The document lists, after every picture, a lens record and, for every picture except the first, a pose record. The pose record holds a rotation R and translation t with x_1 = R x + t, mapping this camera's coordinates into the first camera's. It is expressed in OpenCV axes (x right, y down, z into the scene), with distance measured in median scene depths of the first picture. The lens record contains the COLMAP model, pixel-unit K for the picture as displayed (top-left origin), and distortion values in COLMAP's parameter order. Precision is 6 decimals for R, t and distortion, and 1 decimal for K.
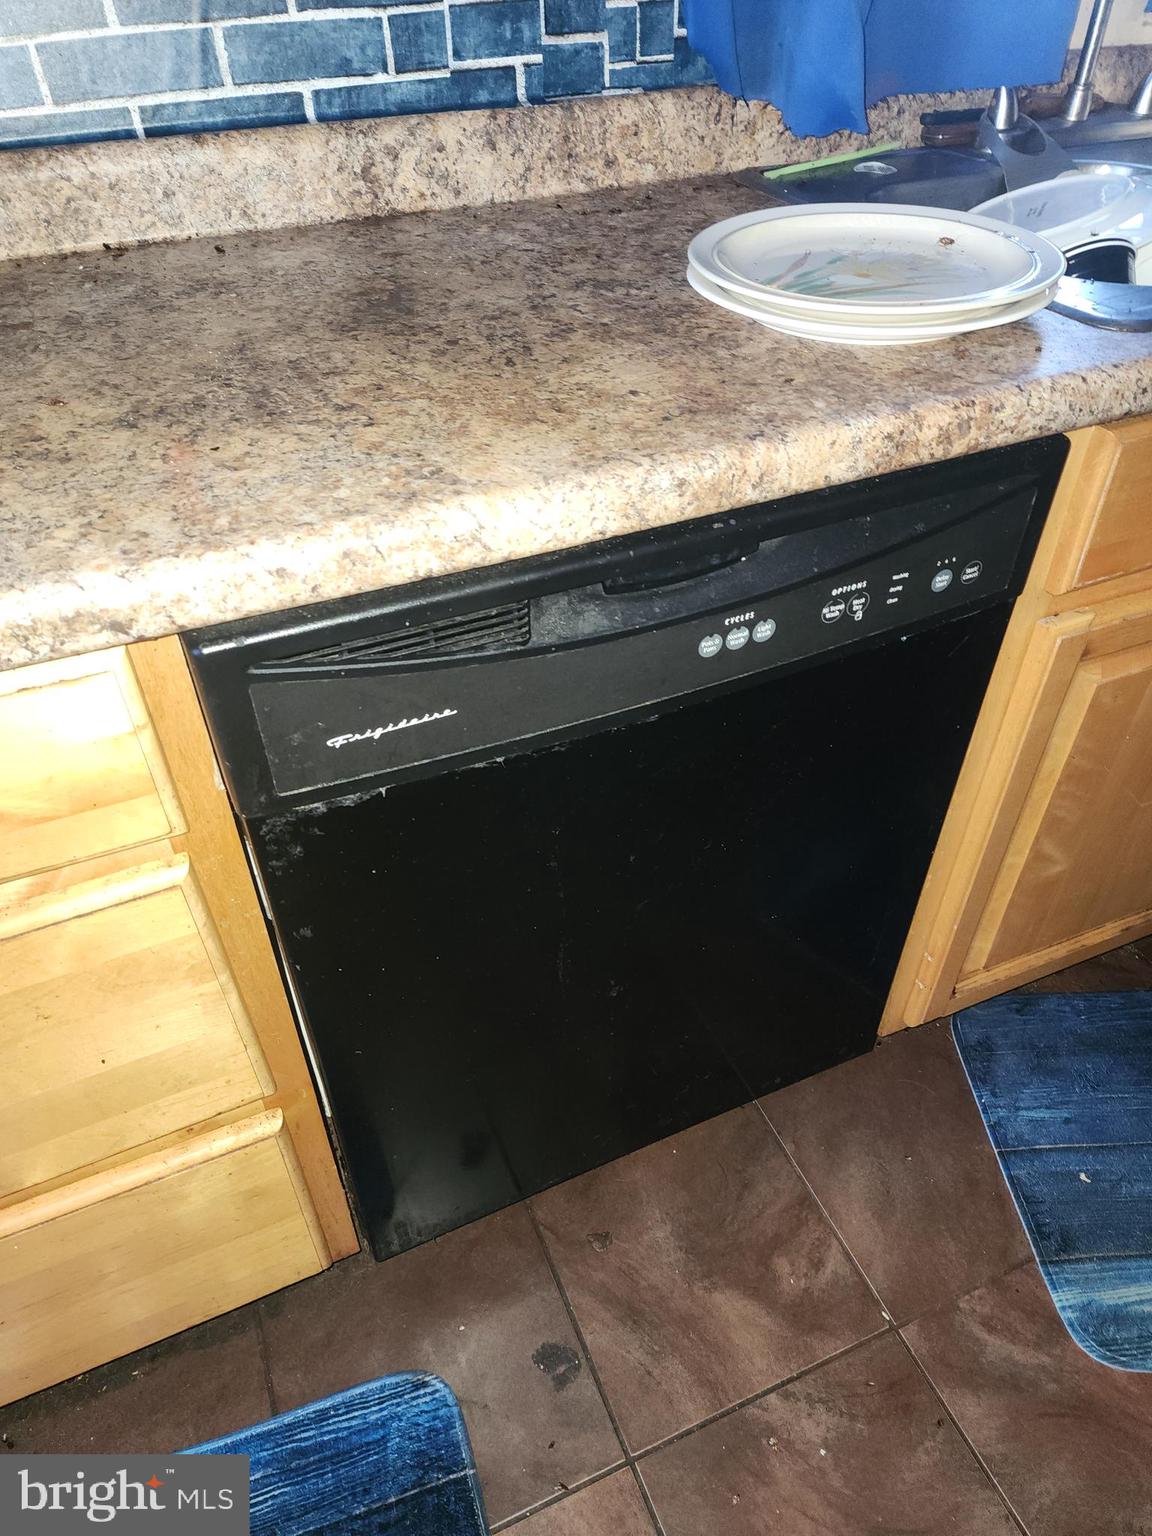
lens RADIAL K [[1029.2, 0, 577.9], [0, 1029.2, 772.4], [0, 0, 1]] dist [0.072268, -0.061949]
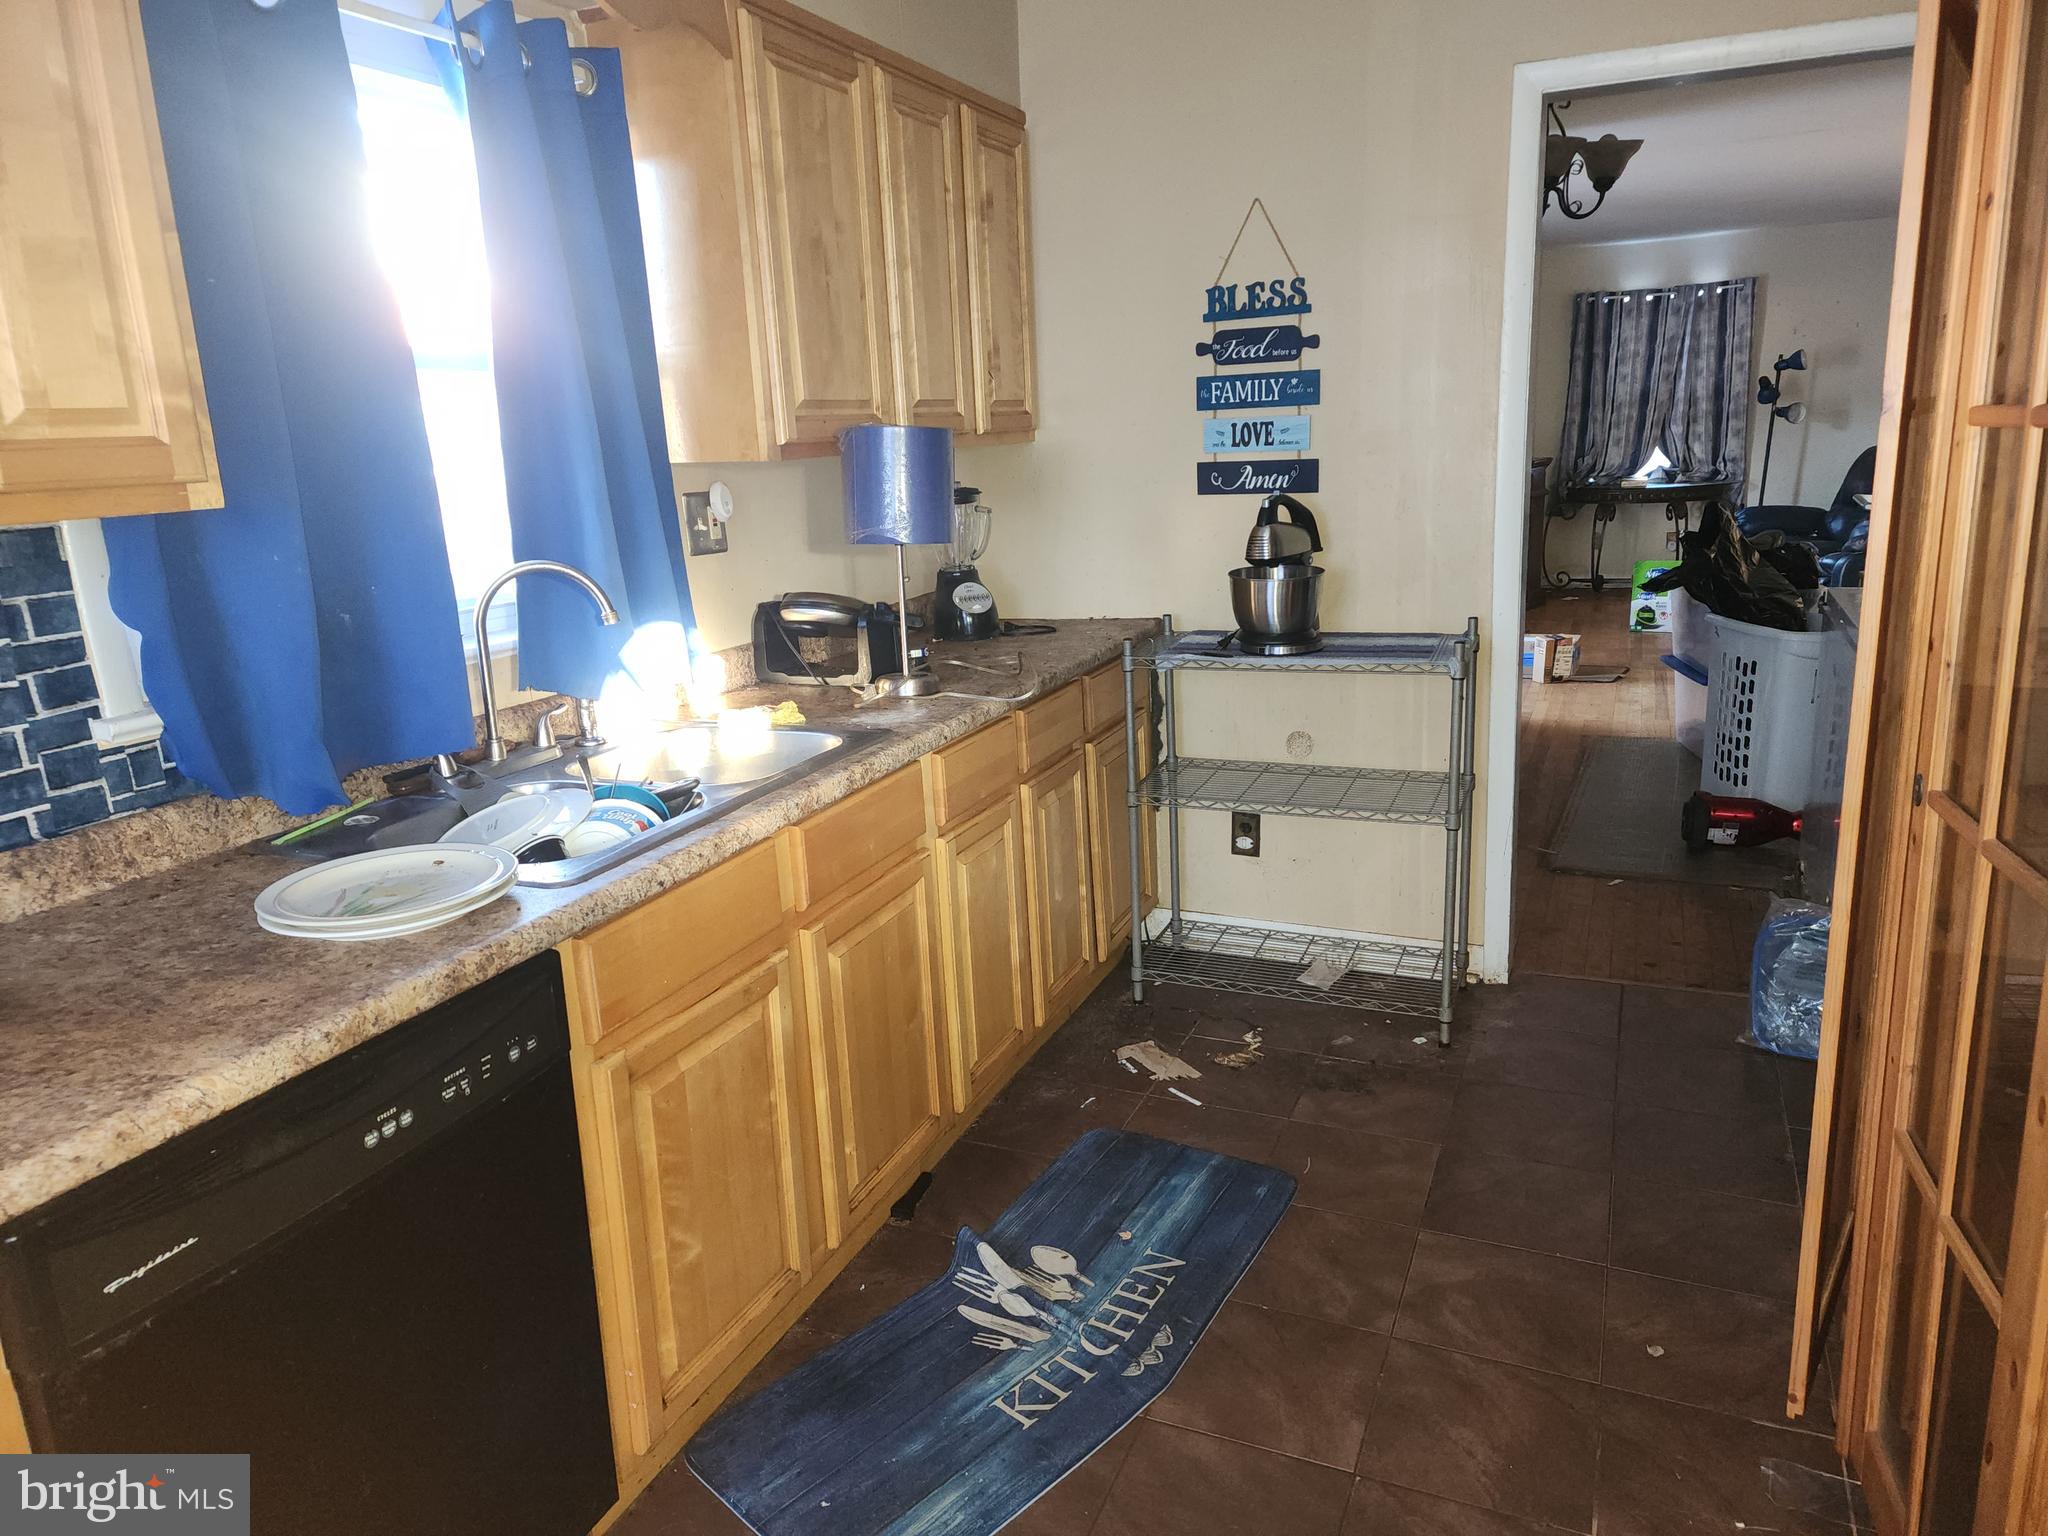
lens RADIAL K [[1372.3, 0, 1008.0], [0, 1372.3, 767.4], [0, 0, 1]] dist [0.072268, -0.061949]
pose [[0.741965, -0.184772, 0.644475, -0.335189], [0.466342, 0.832863, -0.298102, 0.397629], [-0.481678, 0.521726, 0.704122, -0.968722]]
